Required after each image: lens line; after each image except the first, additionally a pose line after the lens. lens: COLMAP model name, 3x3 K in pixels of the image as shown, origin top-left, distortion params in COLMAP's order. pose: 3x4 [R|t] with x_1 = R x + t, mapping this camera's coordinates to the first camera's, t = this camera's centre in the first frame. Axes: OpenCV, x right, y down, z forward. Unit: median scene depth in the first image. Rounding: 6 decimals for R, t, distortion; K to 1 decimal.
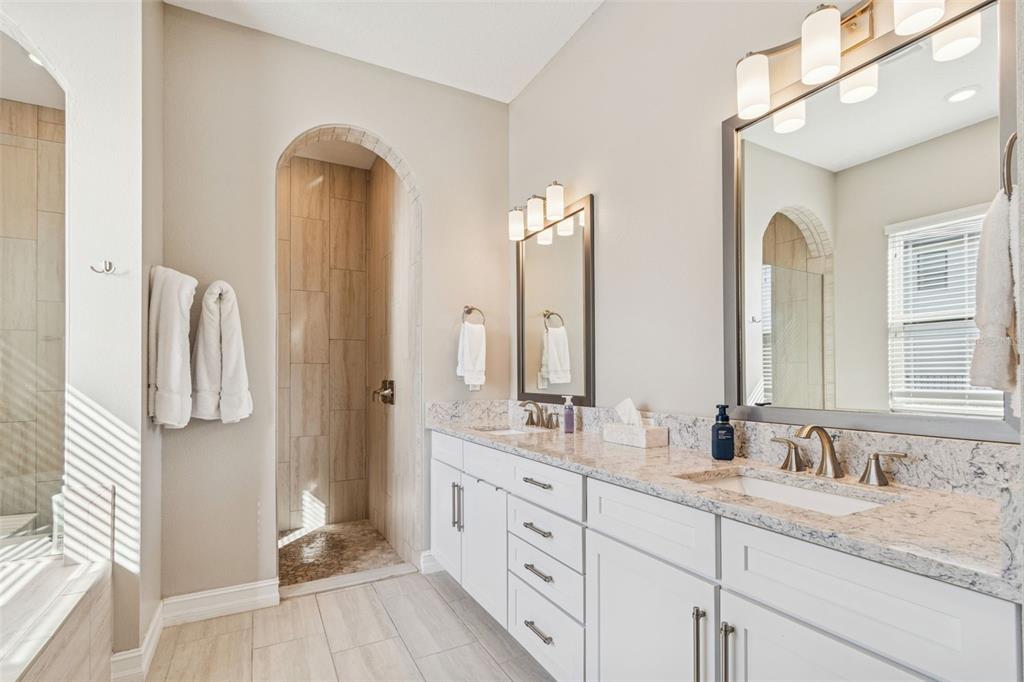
lens RADIAL K [[462.1, 0, 499.2], [0, 462.1, 372.2], [0, 0, 1]] dist [0.000717, 0.000222]
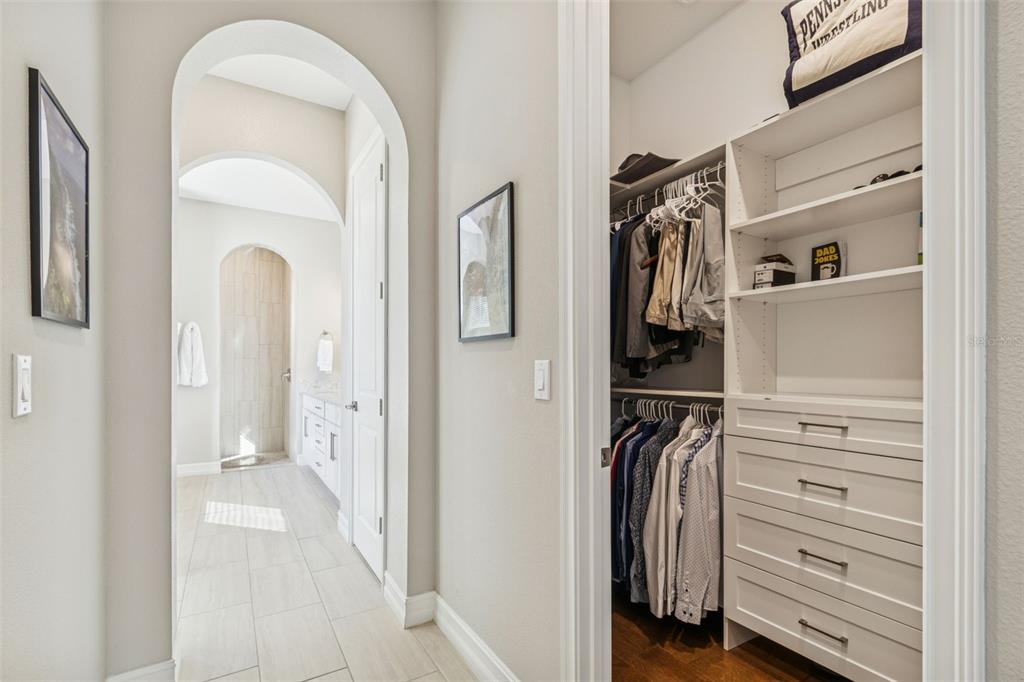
lens RADIAL K [[462.1, 0, 513.6], [0, 462.1, 370.3], [0, 0, 1]] dist [0.000717, 0.000222]
pose [[0.997969, 0.009371, 0.063015, 0.529215], [-0.010254, 0.999854, 0.013701, -0.010117], [-0.062877, -0.014320, 0.997919, -0.870011]]
